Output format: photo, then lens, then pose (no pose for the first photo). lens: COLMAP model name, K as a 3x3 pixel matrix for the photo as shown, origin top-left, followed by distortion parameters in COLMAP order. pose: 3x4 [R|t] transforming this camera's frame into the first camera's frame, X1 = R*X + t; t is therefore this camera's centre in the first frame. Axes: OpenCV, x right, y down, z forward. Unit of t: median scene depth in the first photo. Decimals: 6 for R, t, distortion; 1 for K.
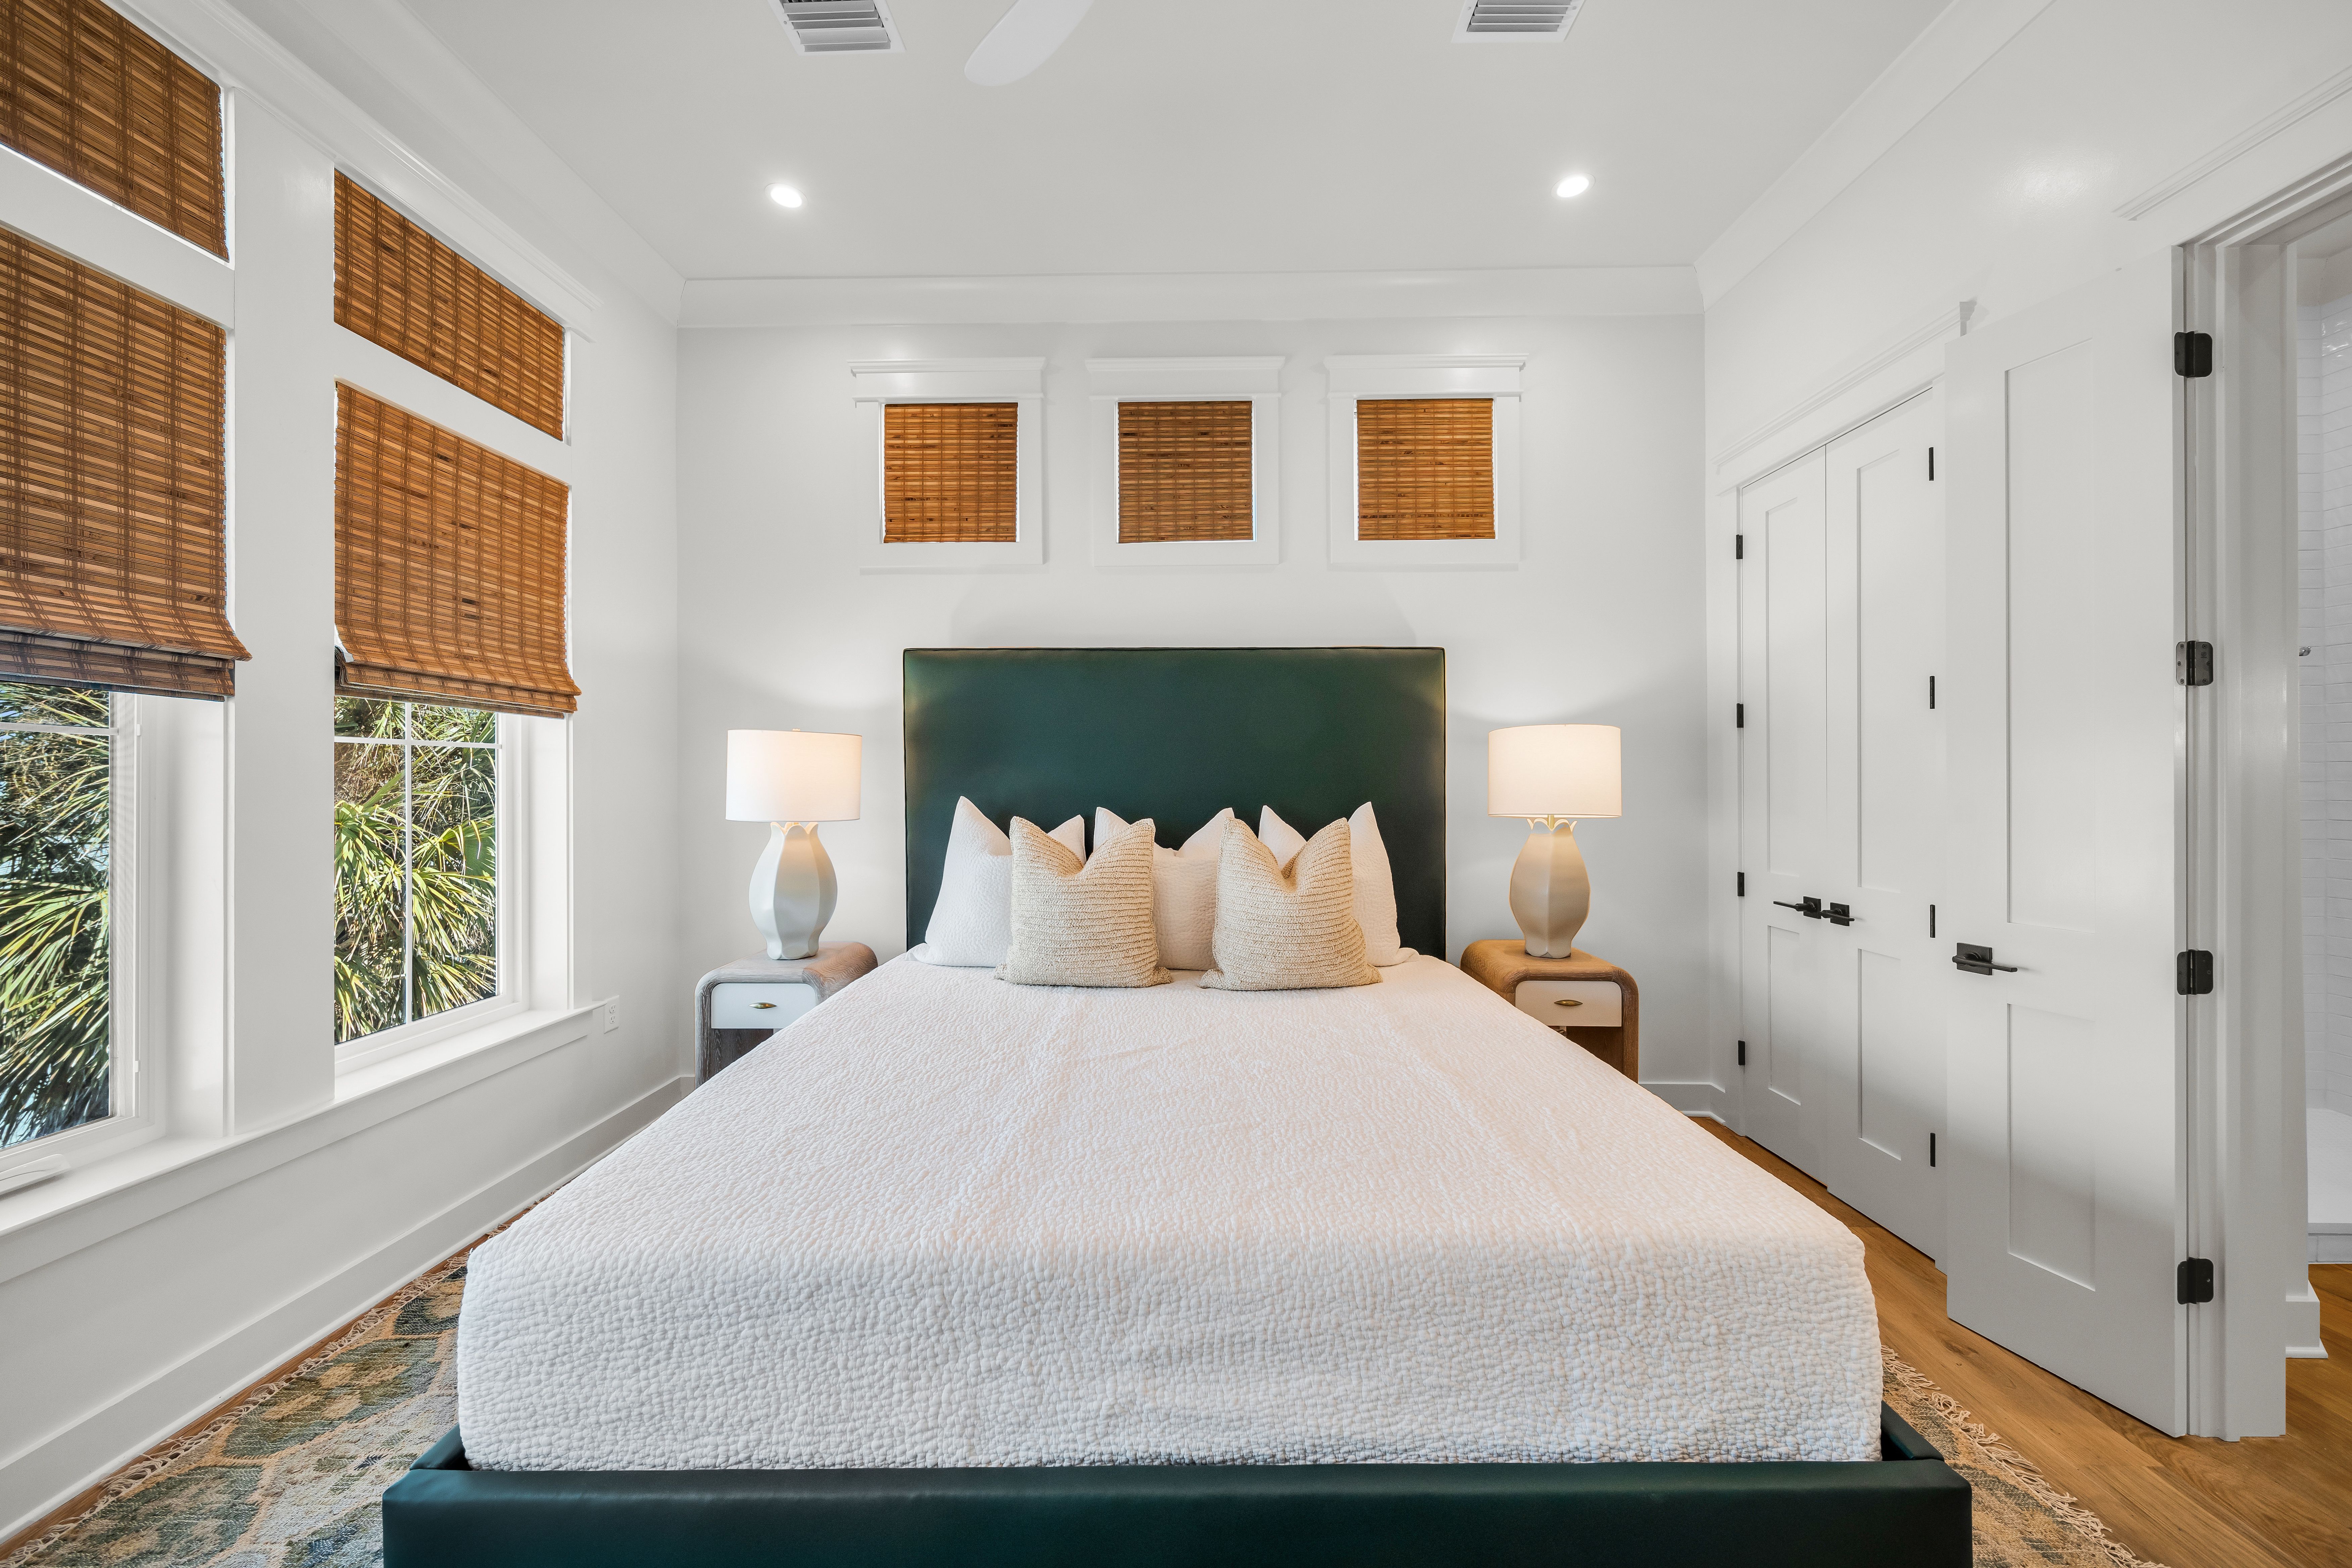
lens RADIAL K [[823.1, 0, 1180.4], [0, 823.1, 782.8], [0, 0, 1]] dist [-0.001569, -0.000640]
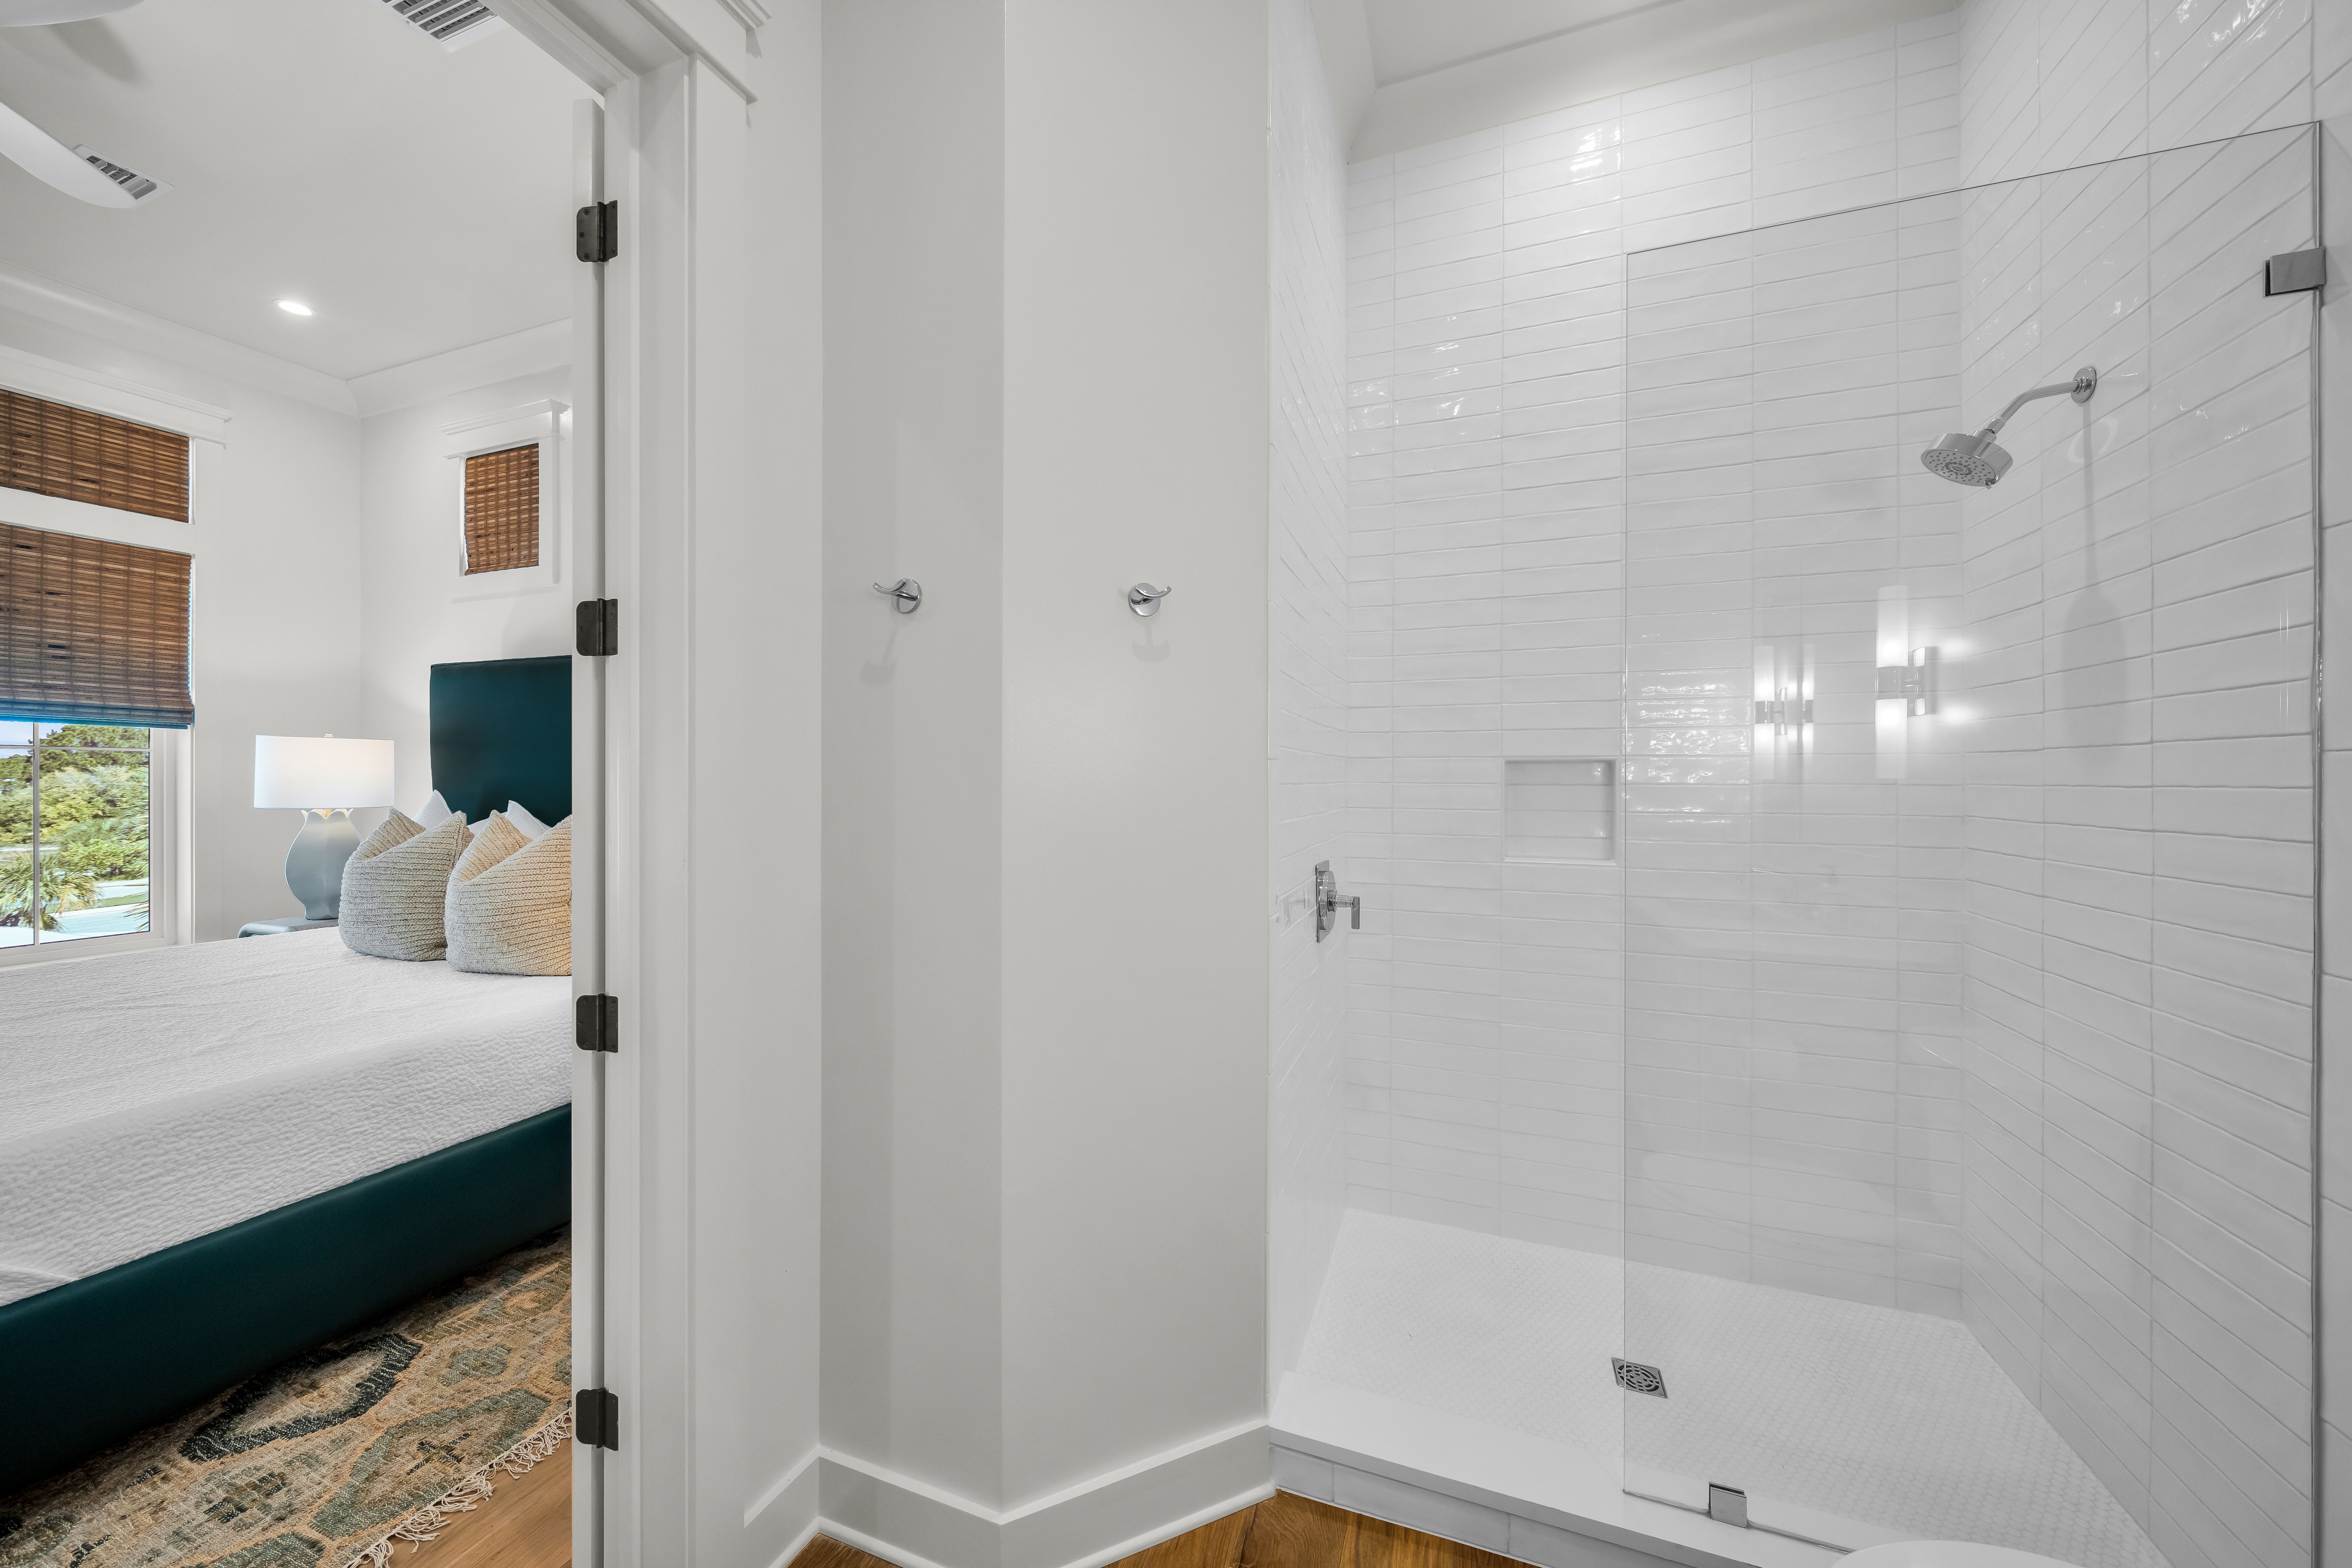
lens RADIAL K [[823.1, 0, 1184.5], [0, 823.1, 785.6], [0, 0, 1]] dist [-0.001569, -0.000640]
pose [[0.943364, 0.007317, -0.331680, 1.208444], [-0.006076, 0.999970, 0.004778, -0.001721], [0.331705, -0.002492, 0.943380, 0.271952]]
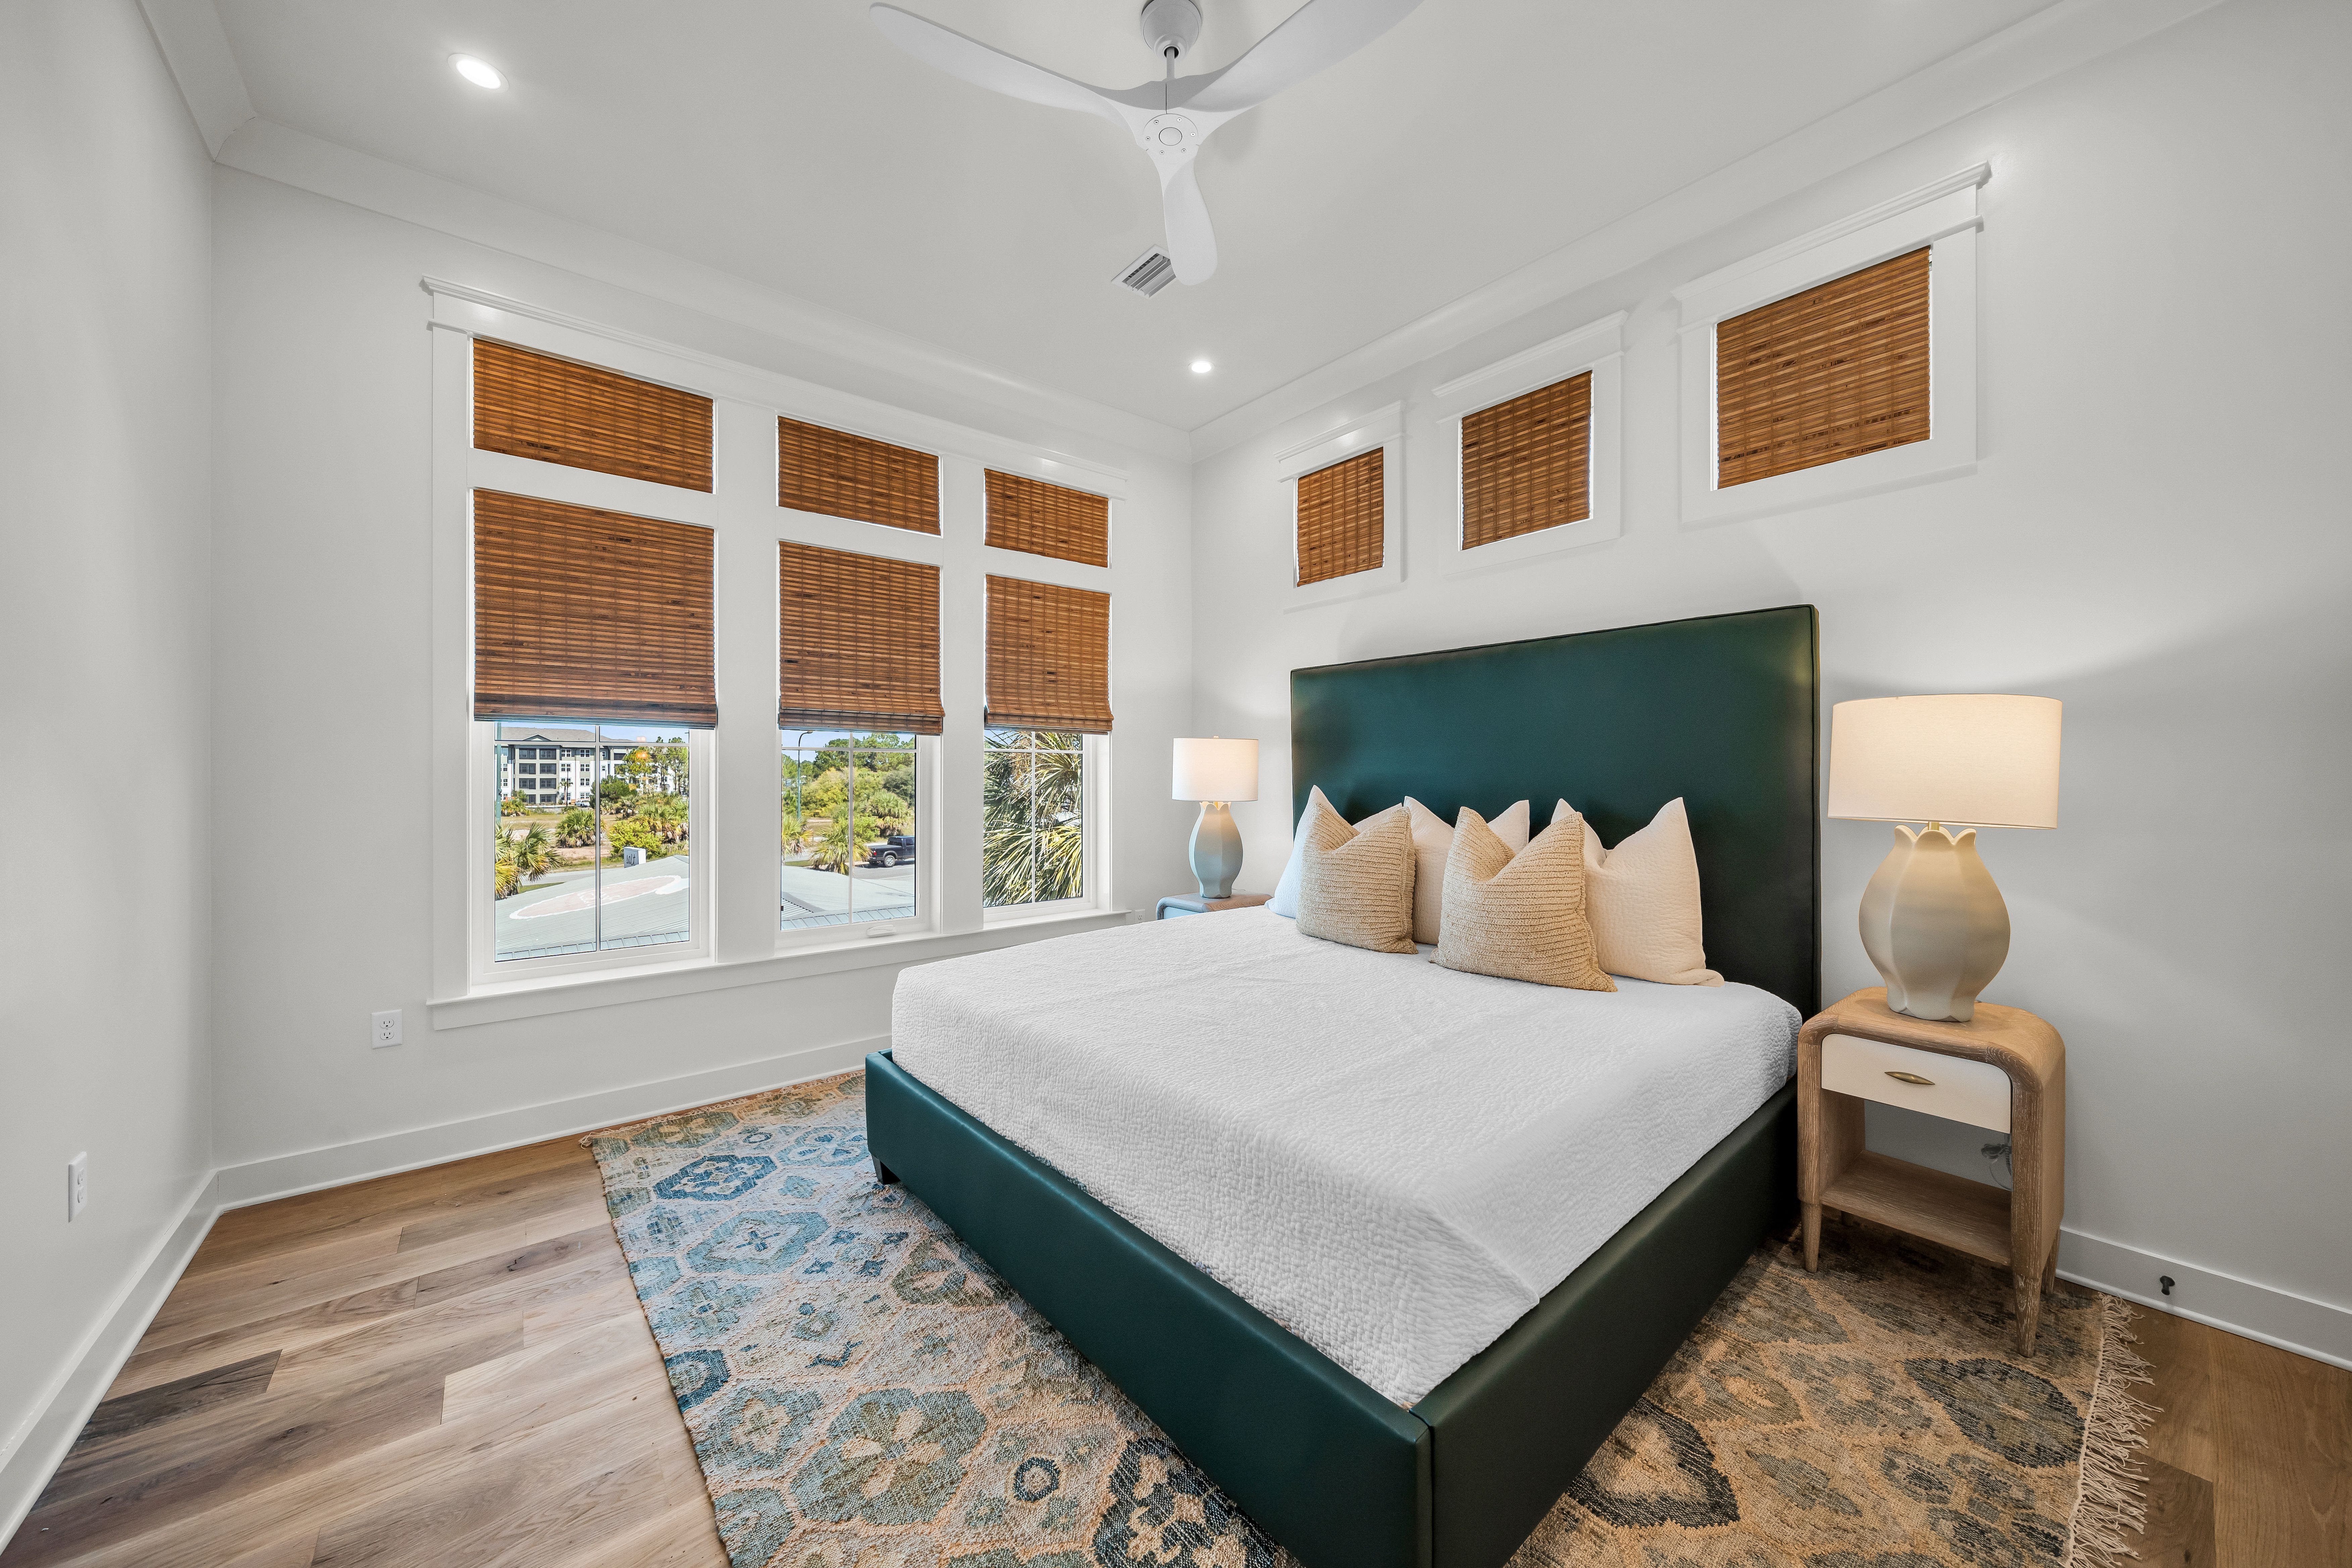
lens RADIAL K [[823.1, 0, 1178.0], [0, 823.1, 776.4], [0, 0, 1]] dist [-0.001569, -0.000640]
pose [[0.648945, 0.004270, -0.760823, 0.592649], [-0.003176, 0.999991, 0.002903, 0.000486], [0.760829, 0.000532, 0.648952, 0.032708]]
